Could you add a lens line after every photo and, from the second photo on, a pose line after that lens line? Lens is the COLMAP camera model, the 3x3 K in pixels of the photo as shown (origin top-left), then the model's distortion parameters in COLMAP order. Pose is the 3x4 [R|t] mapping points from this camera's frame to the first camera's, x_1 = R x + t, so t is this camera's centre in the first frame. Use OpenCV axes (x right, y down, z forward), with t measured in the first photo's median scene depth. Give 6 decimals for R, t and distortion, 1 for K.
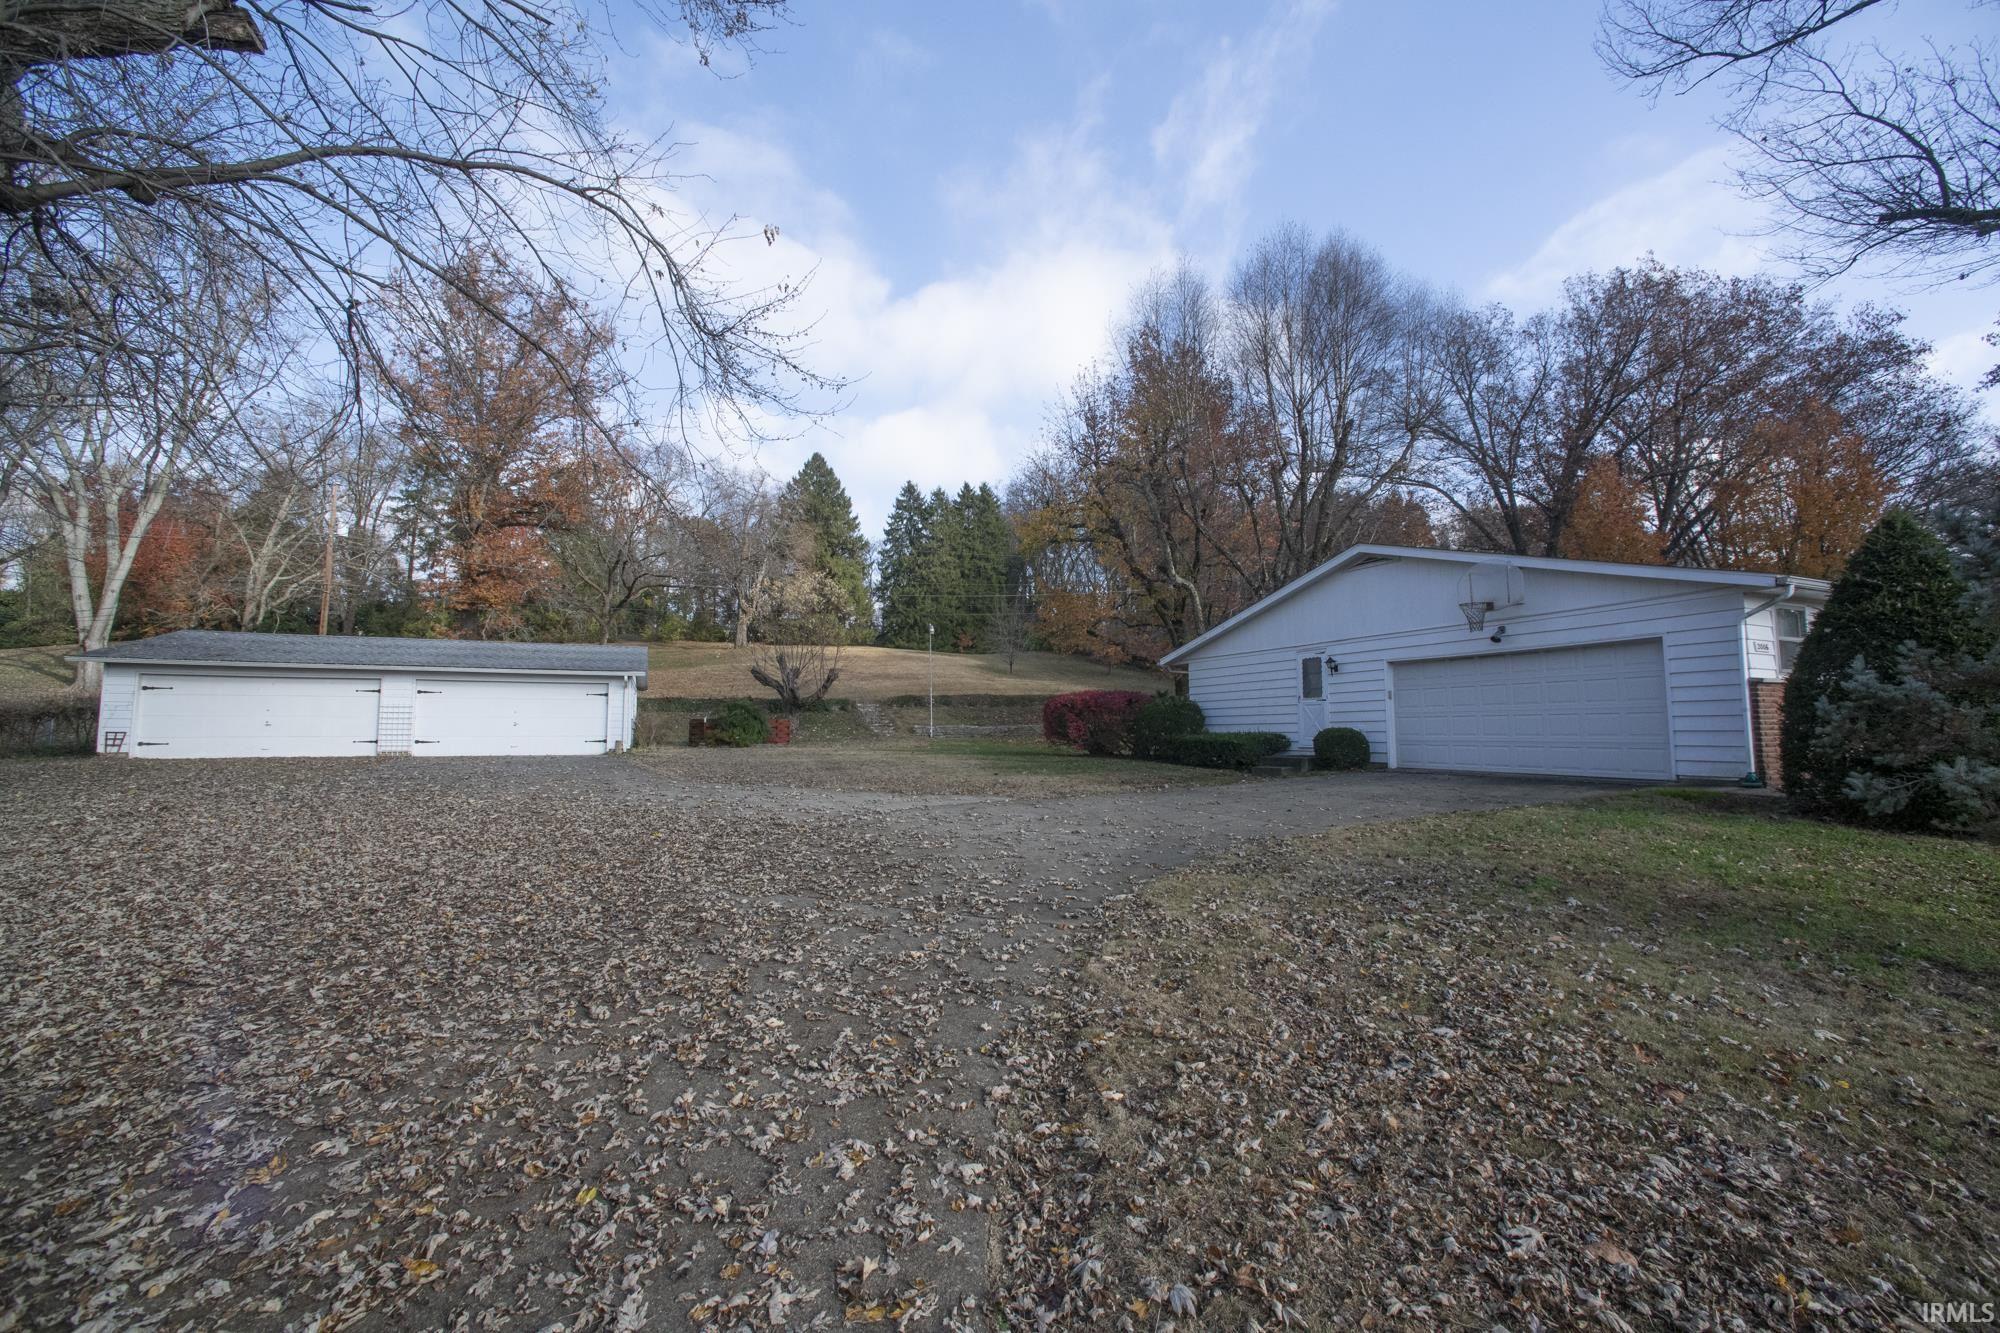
lens RADIAL K [[794.5, 0, 1002.6], [0, 794.5, 661.8], [0, 0, 1]] dist [-0.057885, 0.023363]
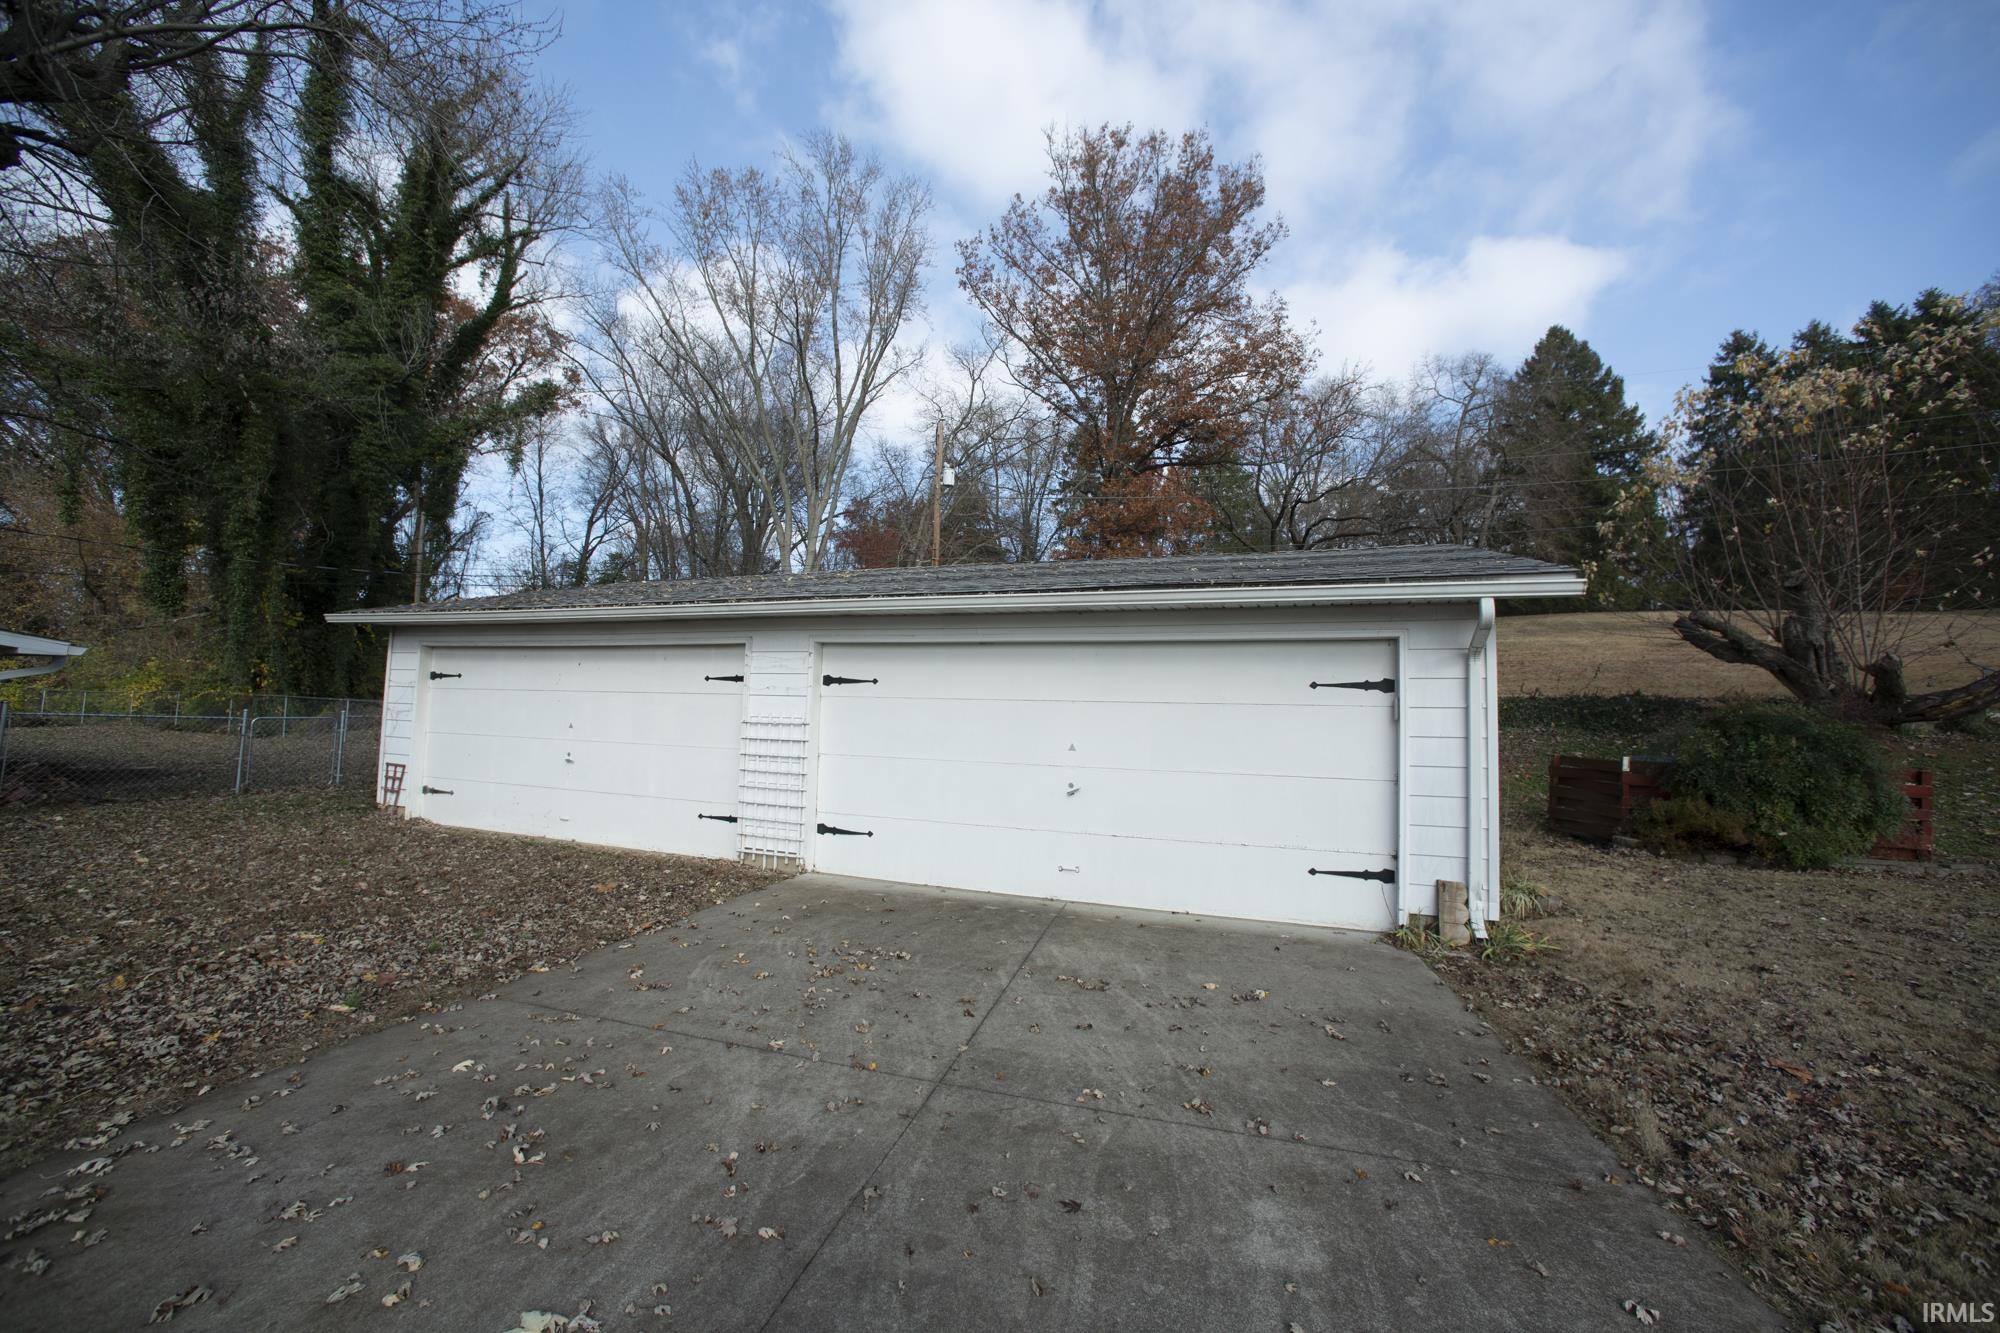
lens RADIAL K [[794.5, 0, 1002.6], [0, 794.5, 661.8], [0, 0, 1]] dist [-0.057885, 0.023363]
pose [[0.709926, -0.027621, -0.703735, -0.277725], [0.030221, 0.999505, -0.008743, 0.022079], [0.703628, -0.015061, 0.710409, 0.492767]]
